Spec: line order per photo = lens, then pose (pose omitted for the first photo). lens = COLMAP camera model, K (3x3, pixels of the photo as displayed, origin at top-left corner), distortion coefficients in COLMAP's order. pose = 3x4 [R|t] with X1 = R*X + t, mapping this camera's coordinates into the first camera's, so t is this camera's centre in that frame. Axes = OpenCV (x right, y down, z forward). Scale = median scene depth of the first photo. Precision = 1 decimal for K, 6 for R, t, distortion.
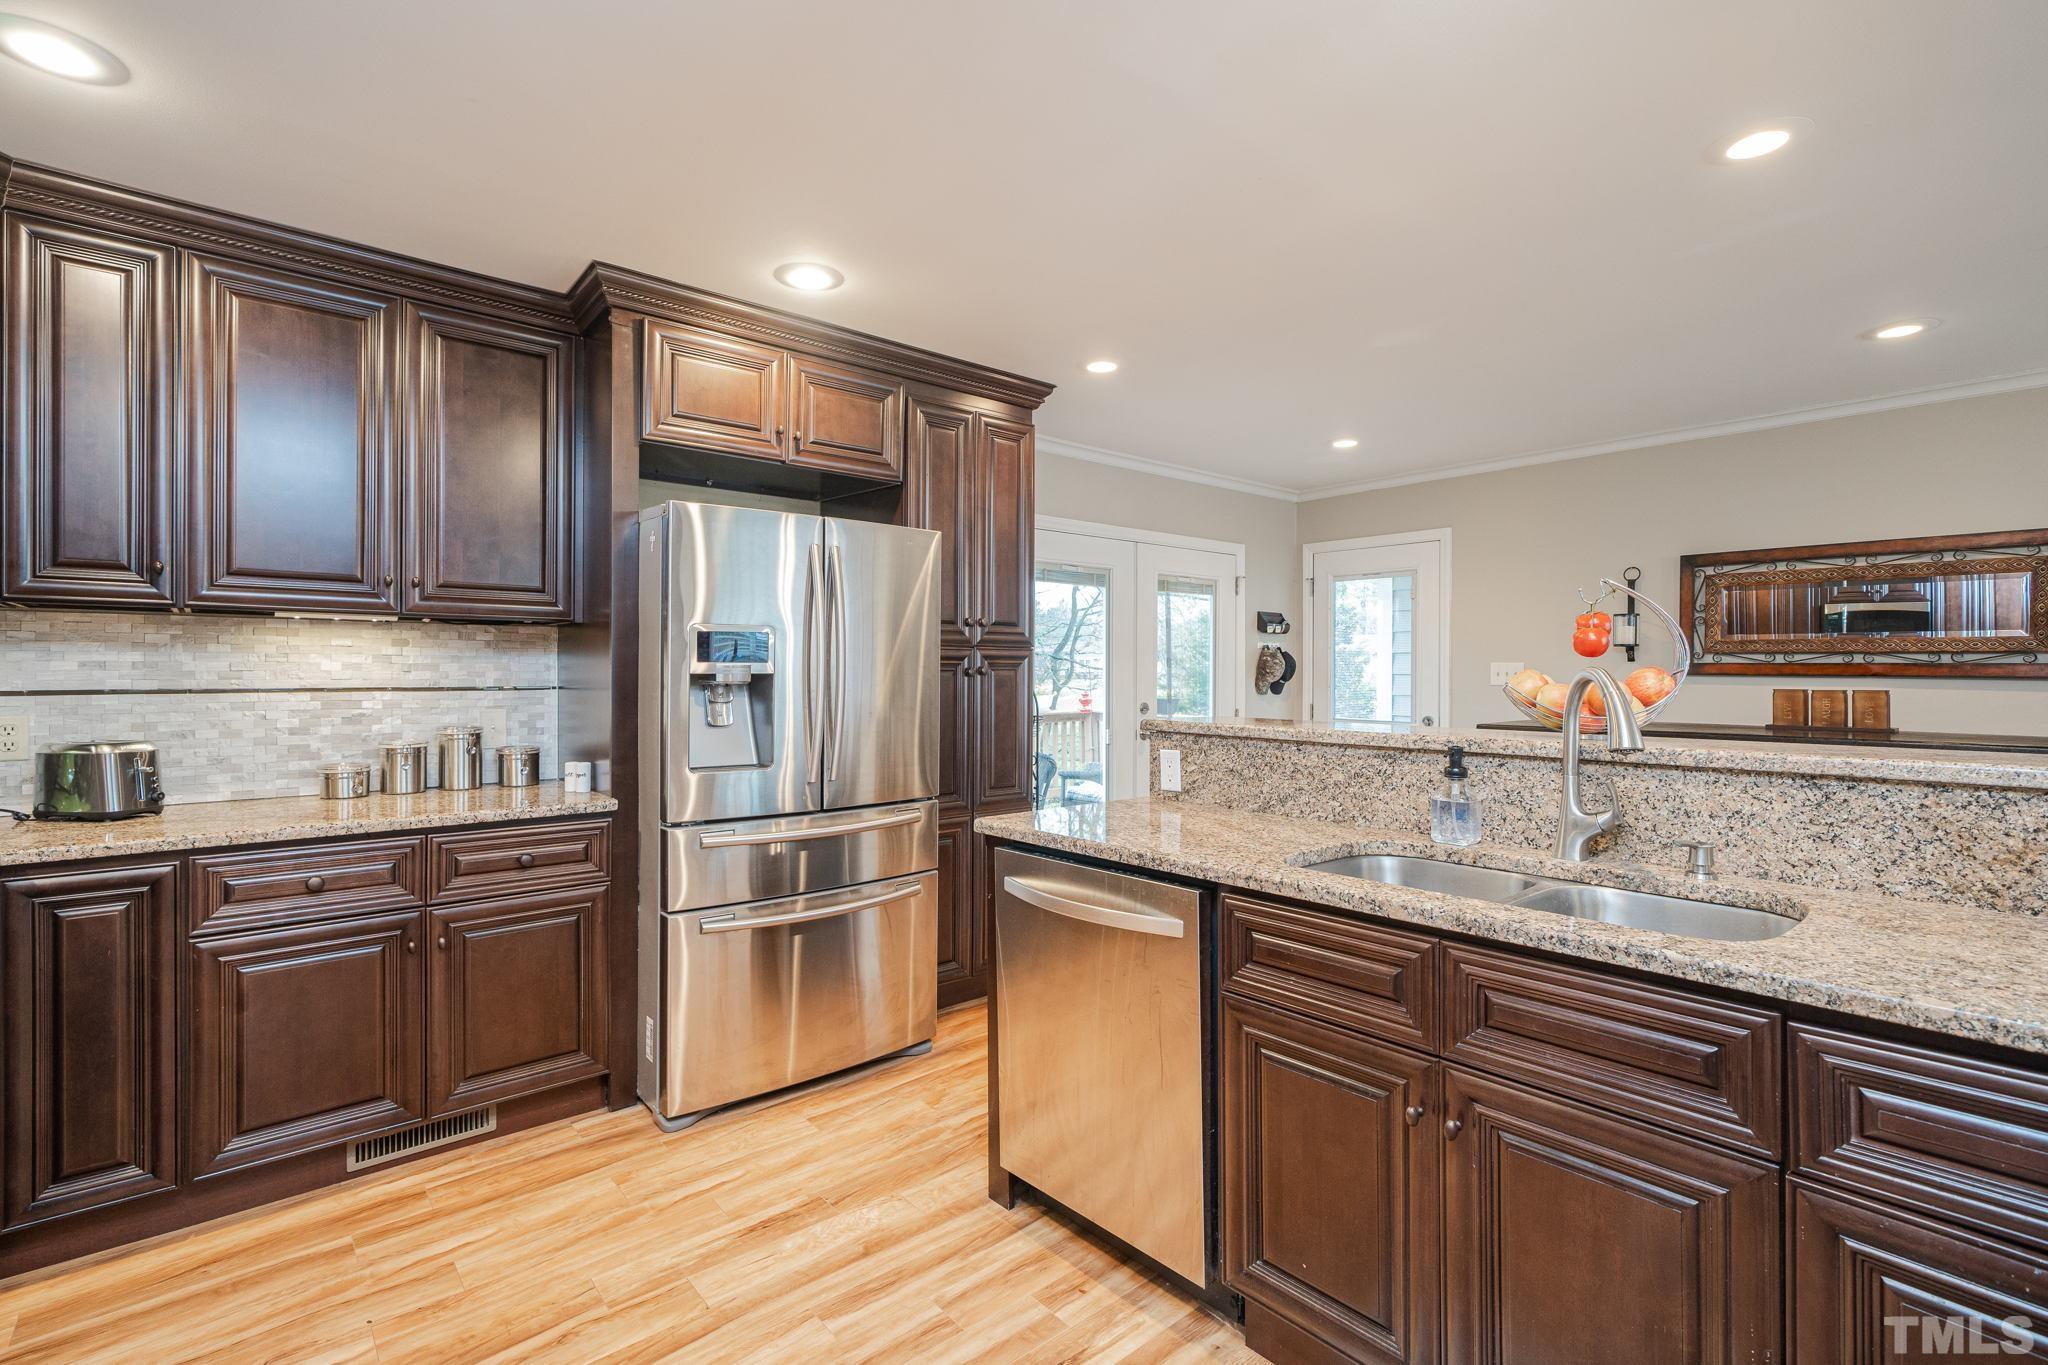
lens RADIAL K [[990.0, 0, 952.5], [0, 990.0, 667.1], [0, 0, 1]] dist [-0.000012, 0.000962]
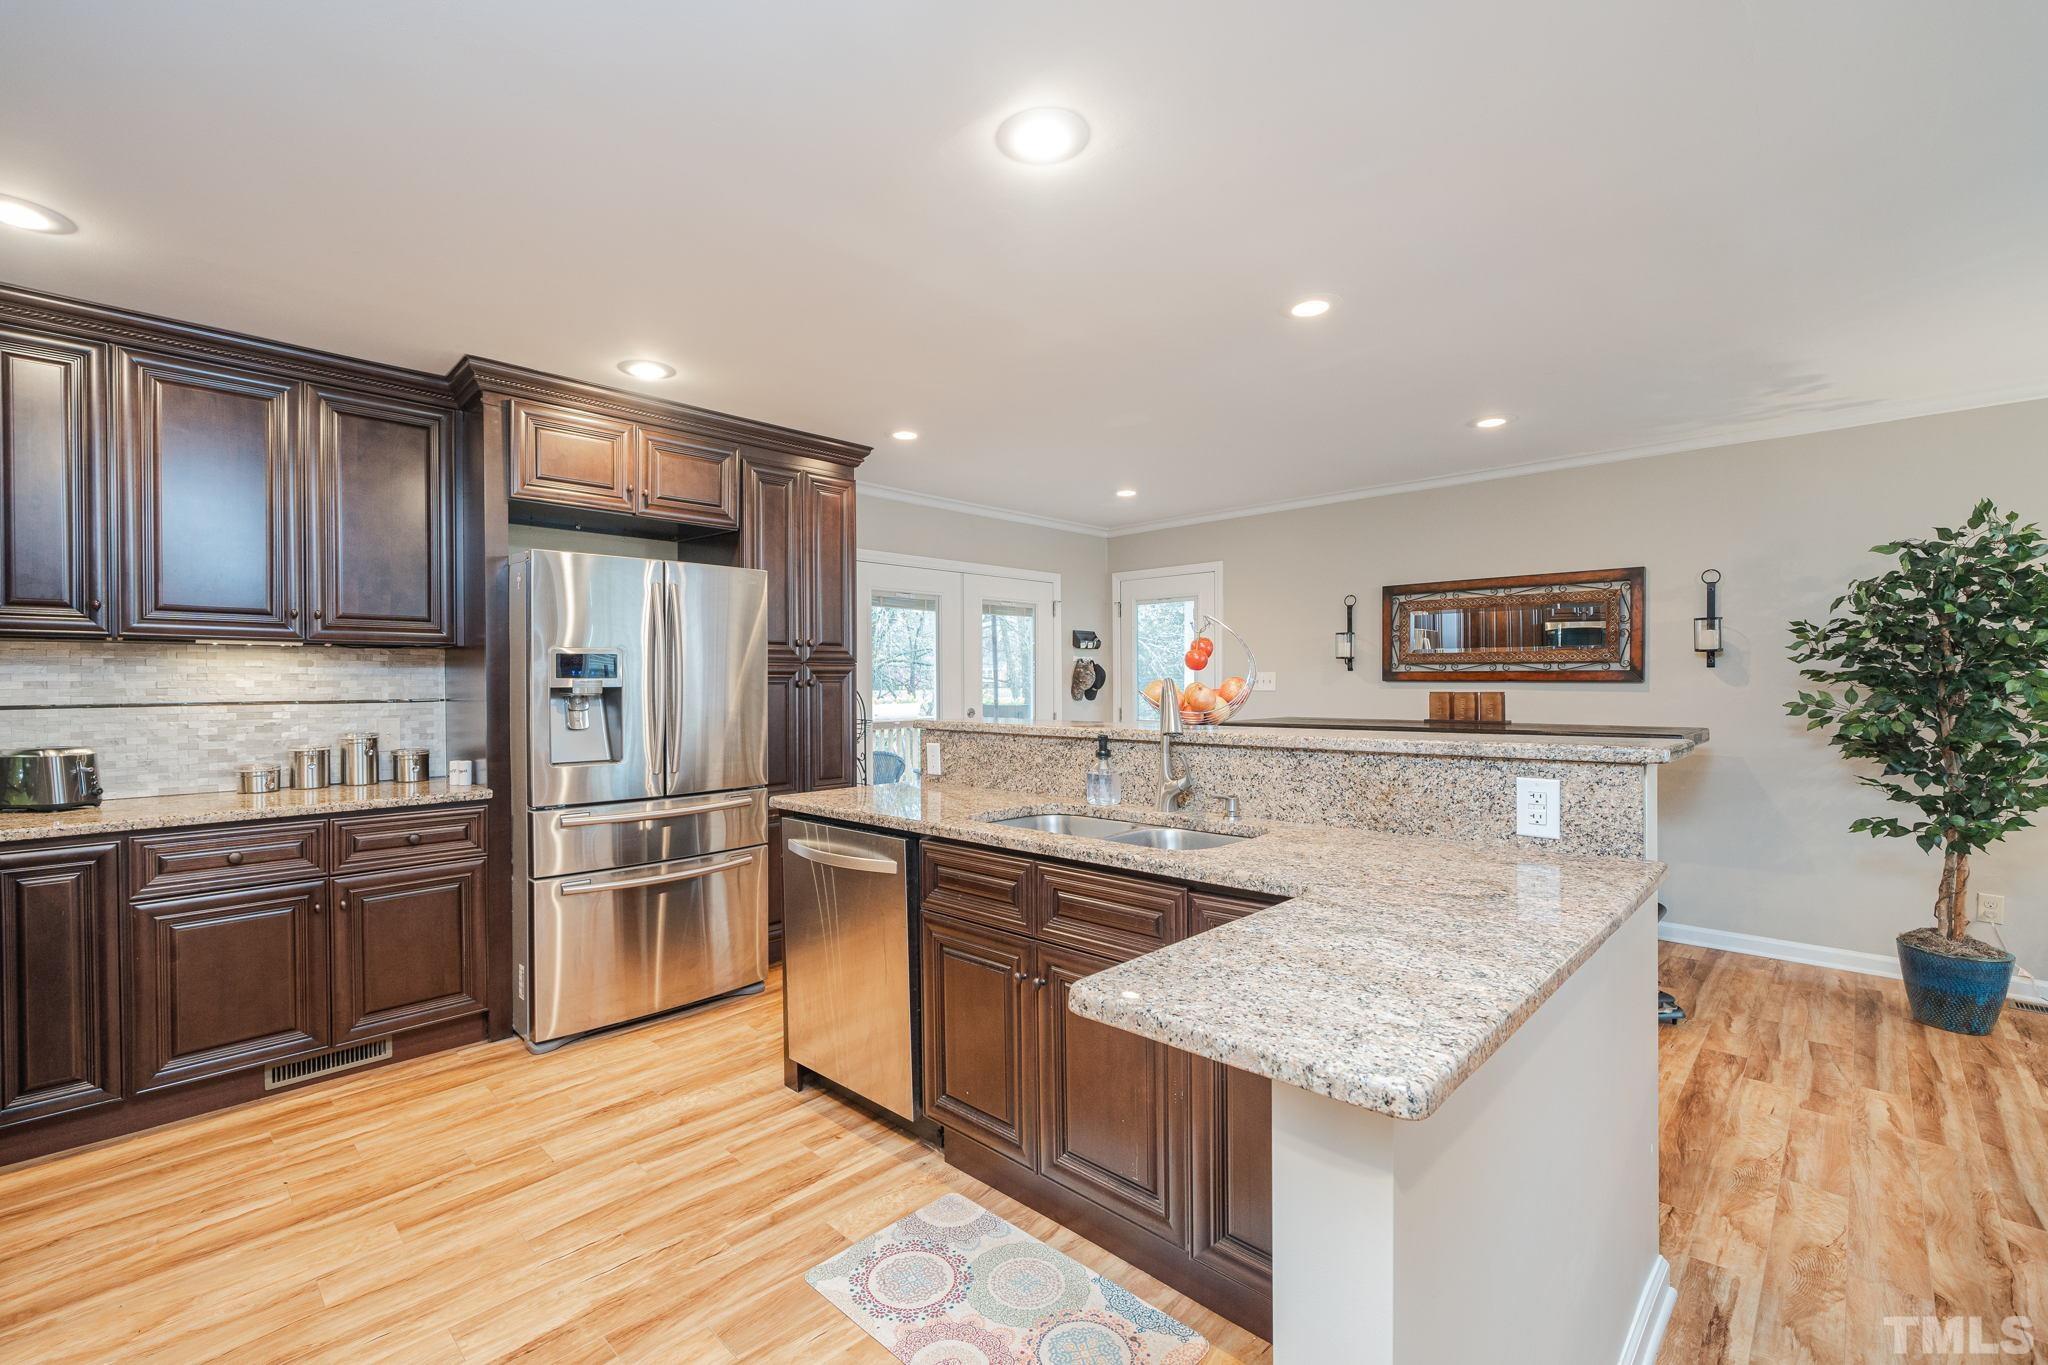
lens RADIAL K [[975.5, 0, 969.1], [0, 975.5, 684.9], [0, 0, 1]] dist [0.004303, -0.001322]
pose [[0.996448, -0.008319, 0.083793, 0.154898], [0.007701, 0.999941, 0.007704, -0.001966], [-0.083852, -0.007031, 0.996453, -0.266410]]
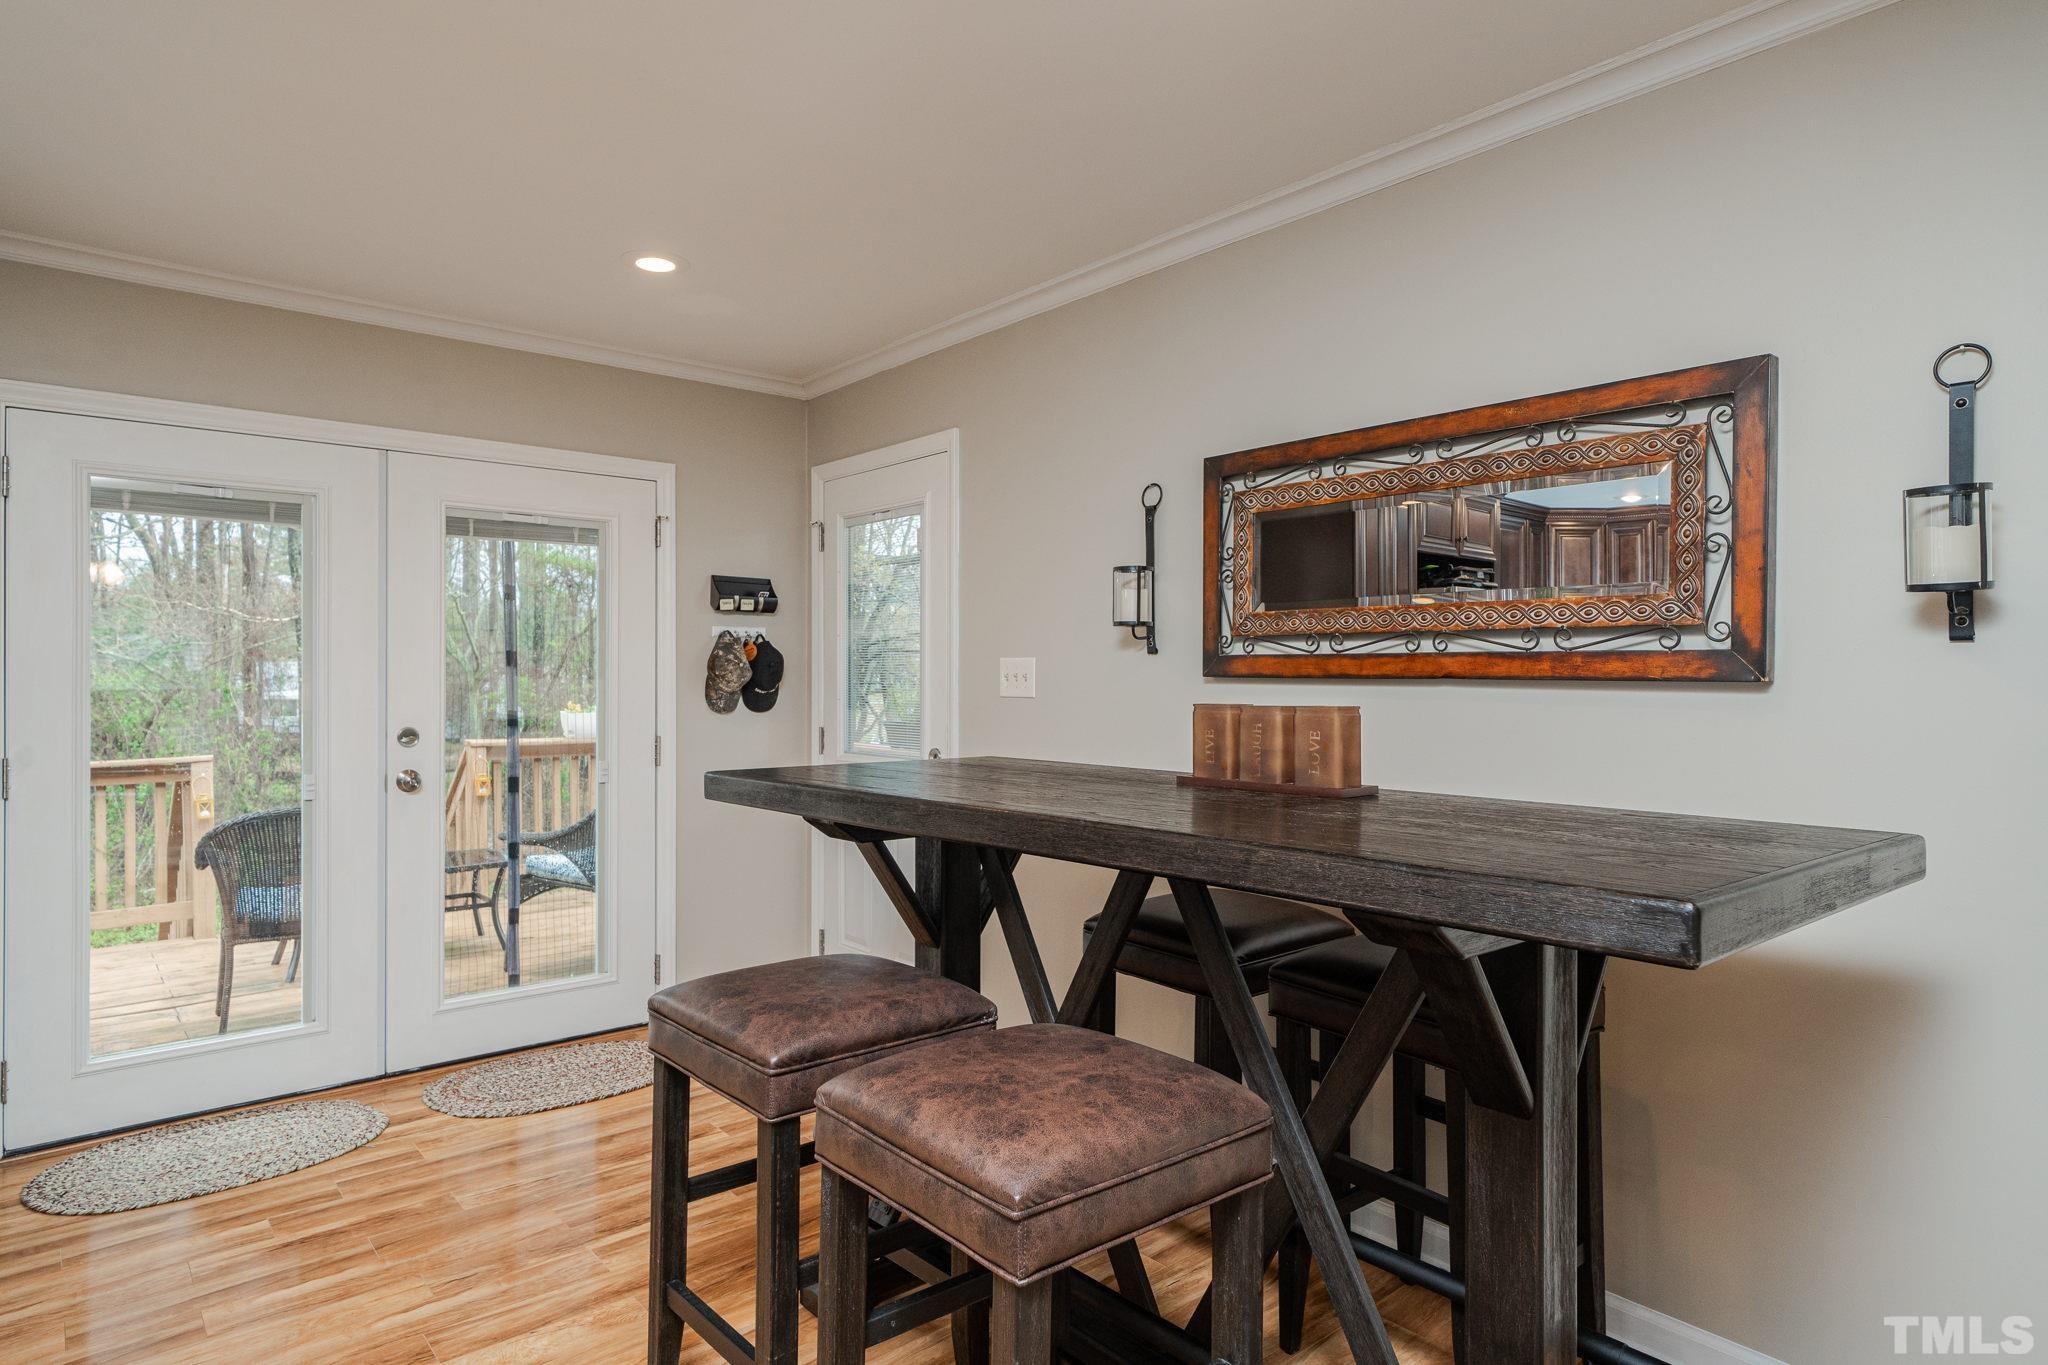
lens RADIAL K [[1214.4, 0, 1008.1], [0, 1214.4, 663.0], [0, 0, 1]] dist [0.007791, -0.001511]
pose [[0.999266, 0.004055, -0.038084, 0.928022], [-0.004642, 0.999872, -0.015330, 0.013876], [0.038017, 0.015495, 0.999157, 0.473032]]
